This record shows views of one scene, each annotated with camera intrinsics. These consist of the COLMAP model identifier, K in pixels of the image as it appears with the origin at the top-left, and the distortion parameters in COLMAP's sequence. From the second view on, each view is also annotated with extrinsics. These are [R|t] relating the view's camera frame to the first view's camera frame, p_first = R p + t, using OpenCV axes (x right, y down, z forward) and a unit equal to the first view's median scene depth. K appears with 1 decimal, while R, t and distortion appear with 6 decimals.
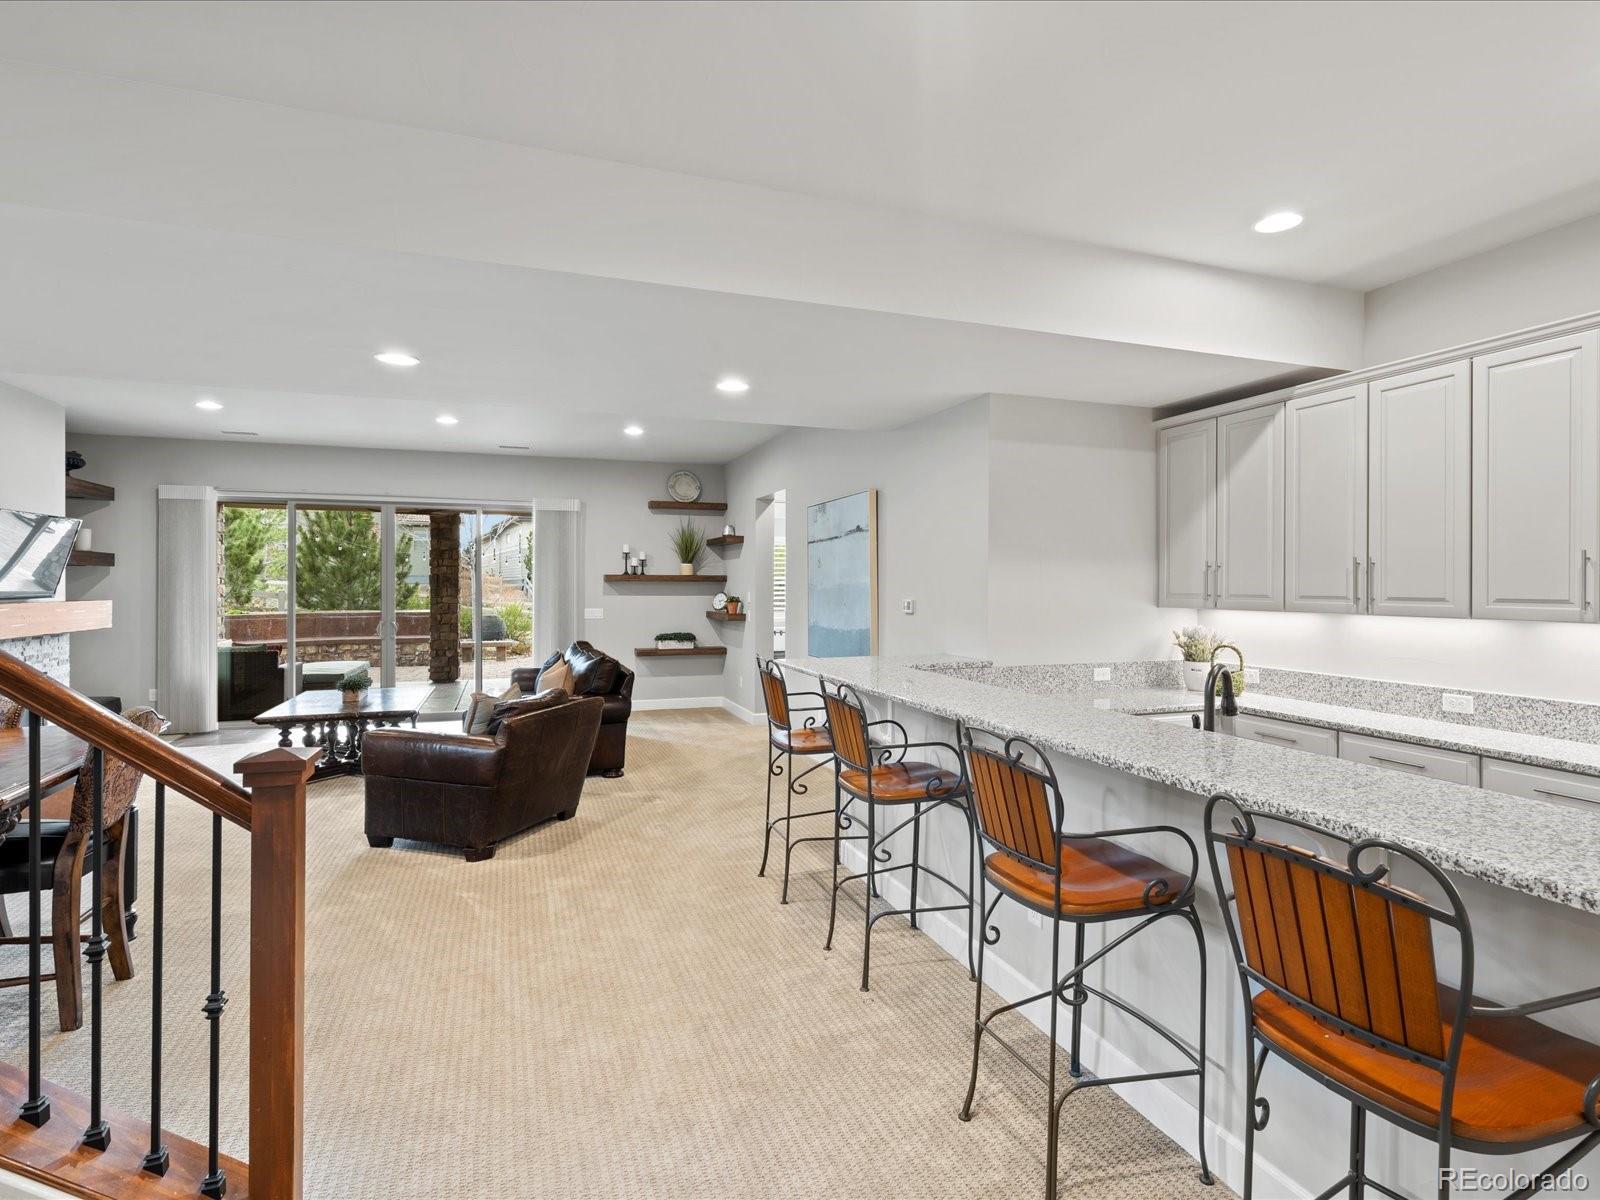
lens RADIAL K [[834.1, 0, 800.2], [0, 834.1, 588.8], [0, 0, 1]] dist [0.001569, -0.000515]
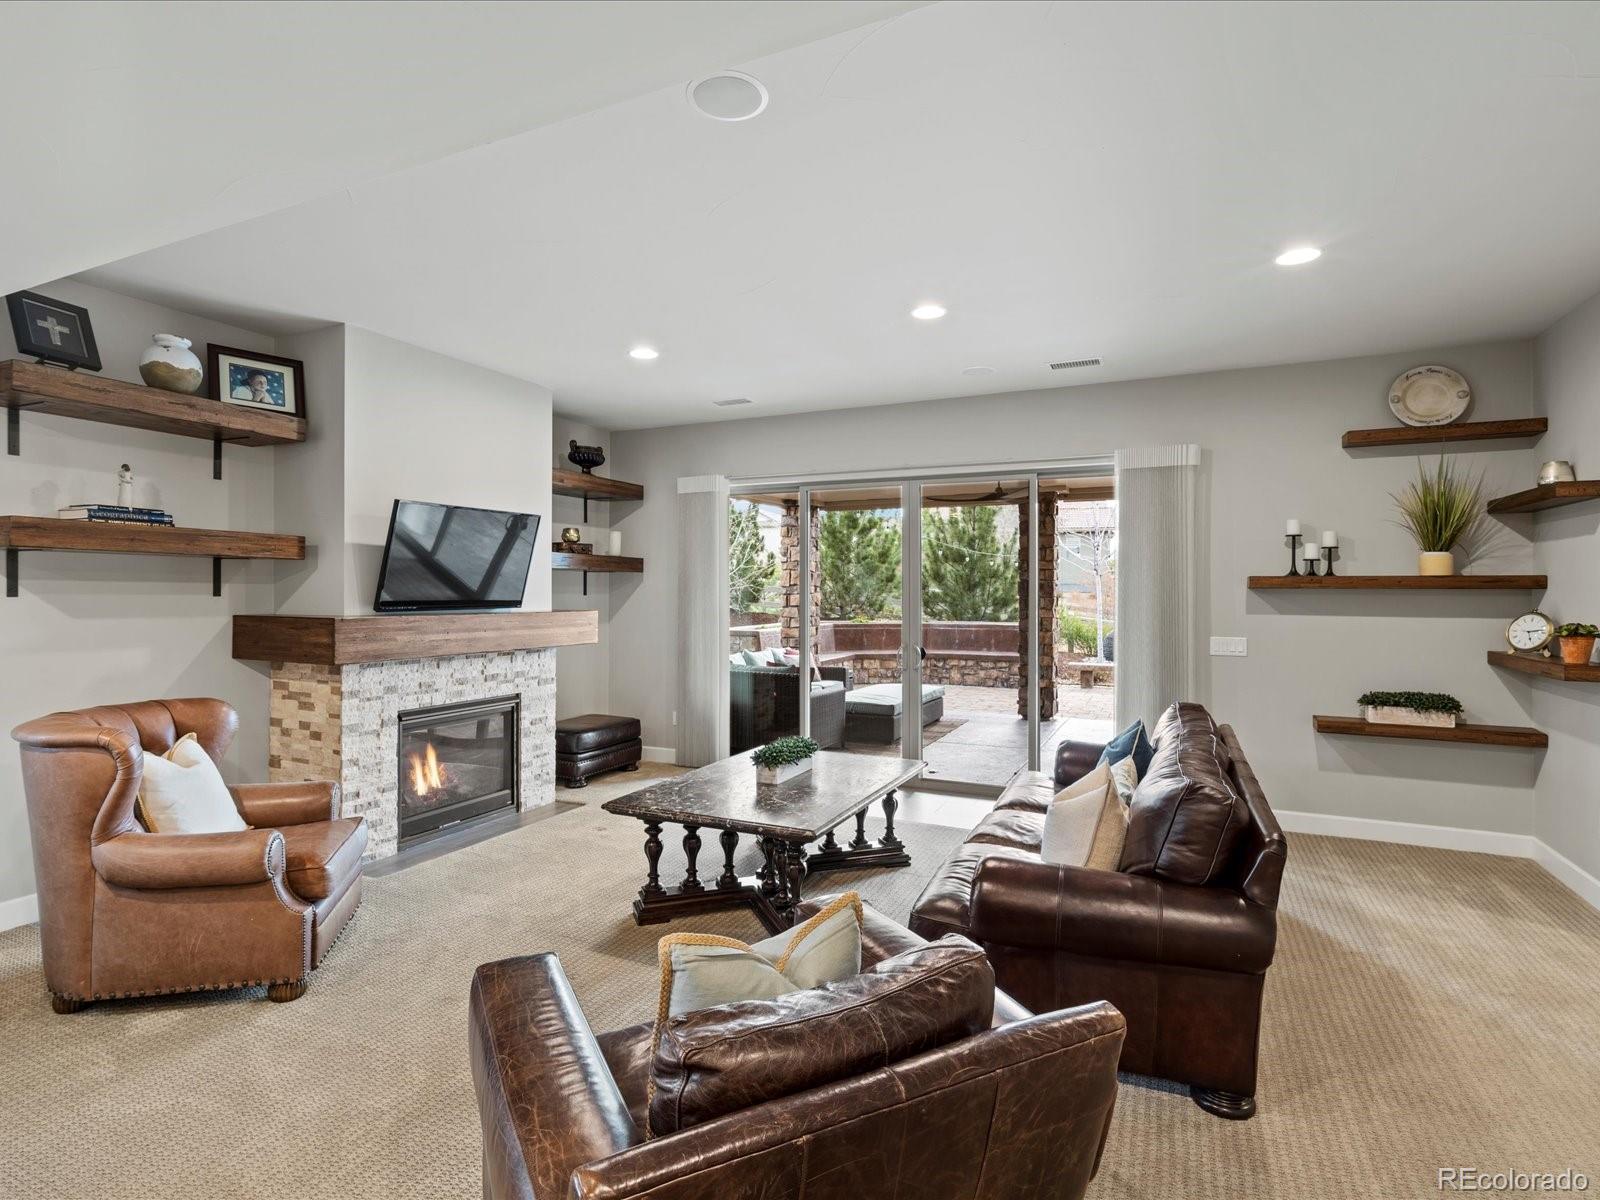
lens RADIAL K [[834.1, 0, 786.0], [0, 834.1, 580.4], [0, 0, 1]] dist [0.001569, -0.000515]
pose [[0.712419, -0.007983, -0.701709, -0.065697], [-0.006435, 0.999819, -0.017908, -0.002390], [0.701725, 0.017273, 0.712238, 0.392149]]
